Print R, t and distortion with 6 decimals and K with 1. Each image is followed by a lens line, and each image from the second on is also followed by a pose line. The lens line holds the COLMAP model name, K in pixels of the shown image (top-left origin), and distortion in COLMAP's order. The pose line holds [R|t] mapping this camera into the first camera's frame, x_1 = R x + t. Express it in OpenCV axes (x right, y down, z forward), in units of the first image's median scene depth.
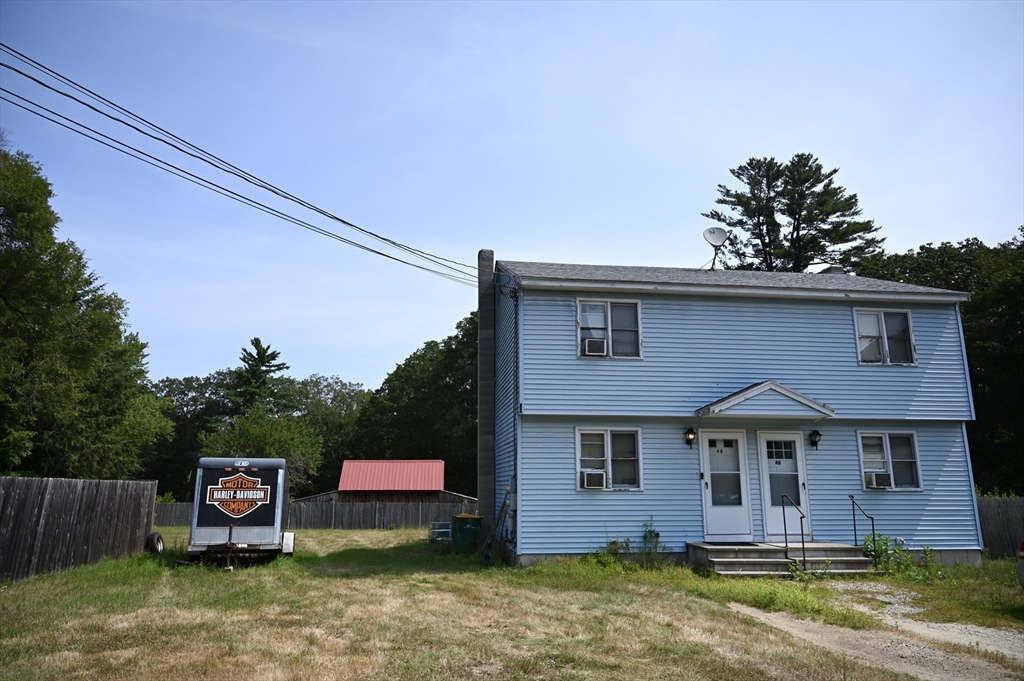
lens RADIAL K [[679.5, 0, 508.6], [0, 679.5, 335.0], [0, 0, 1]] dist [-0.009066, 0.002487]
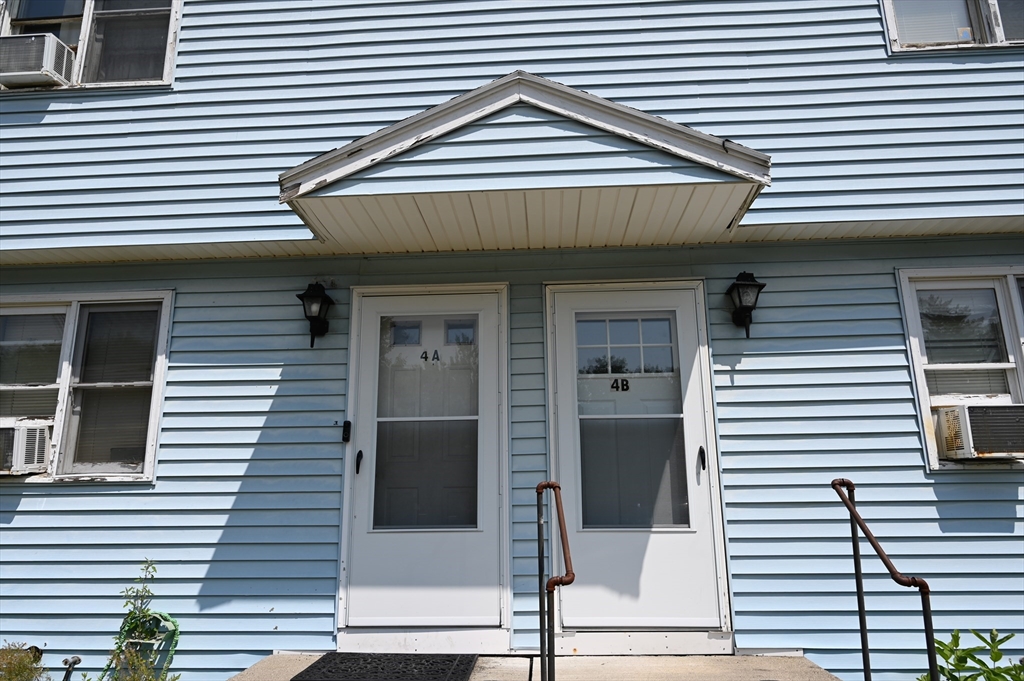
lens RADIAL K [[679.5, 0, 508.6], [0, 679.5, 335.0], [0, 0, 1]] dist [-0.009066, 0.002487]
pose [[0.983585, -0.055030, -0.171847, 0.391502], [0.052681, 0.998445, -0.018204, 0.164185], [0.172582, 0.008852, 0.984955, 0.670521]]
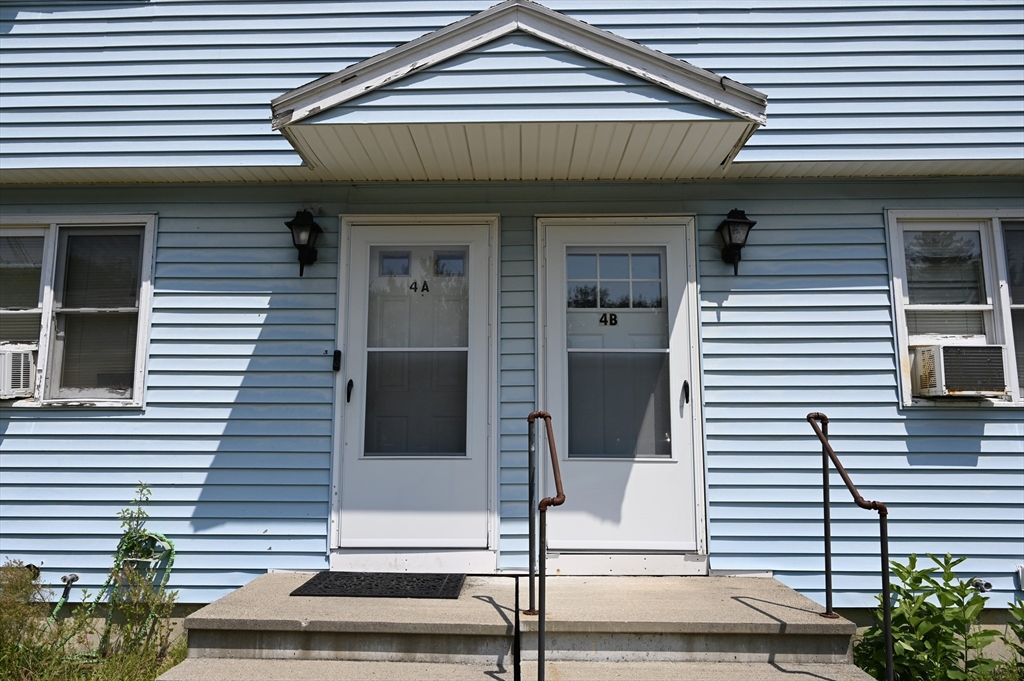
lens RADIAL K [[721.7, 0, 507.6], [0, 721.7, 330.2], [0, 0, 1]] dist [-0.003771, -0.004413]
pose [[0.989305, -0.021350, -0.144294, 0.388941], [0.033236, 0.996202, 0.080474, 0.160758], [0.142027, -0.084409, 0.986257, 0.650015]]
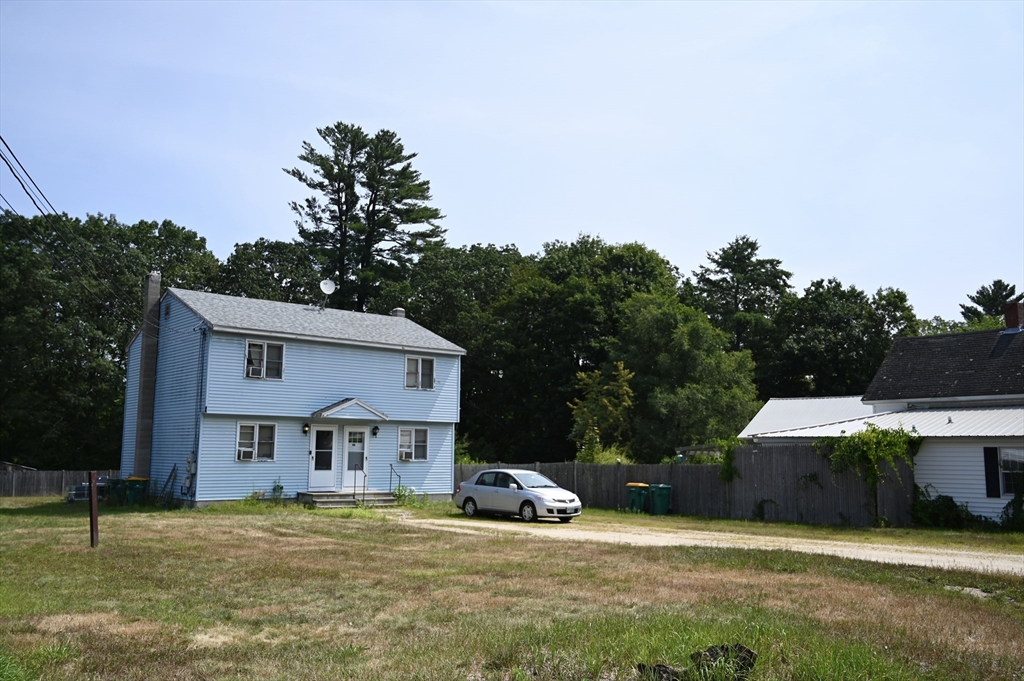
lens RADIAL K [[880.1, 0, 514.9], [0, 880.1, 326.1], [0, 0, 1]] dist [0.001757, -0.005174]
pose [[0.826591, 0.084253, 0.556461, -0.496317], [-0.129505, 0.990673, 0.042375, -0.240104], [-0.547701, -0.107091, 0.829793, -0.967886]]
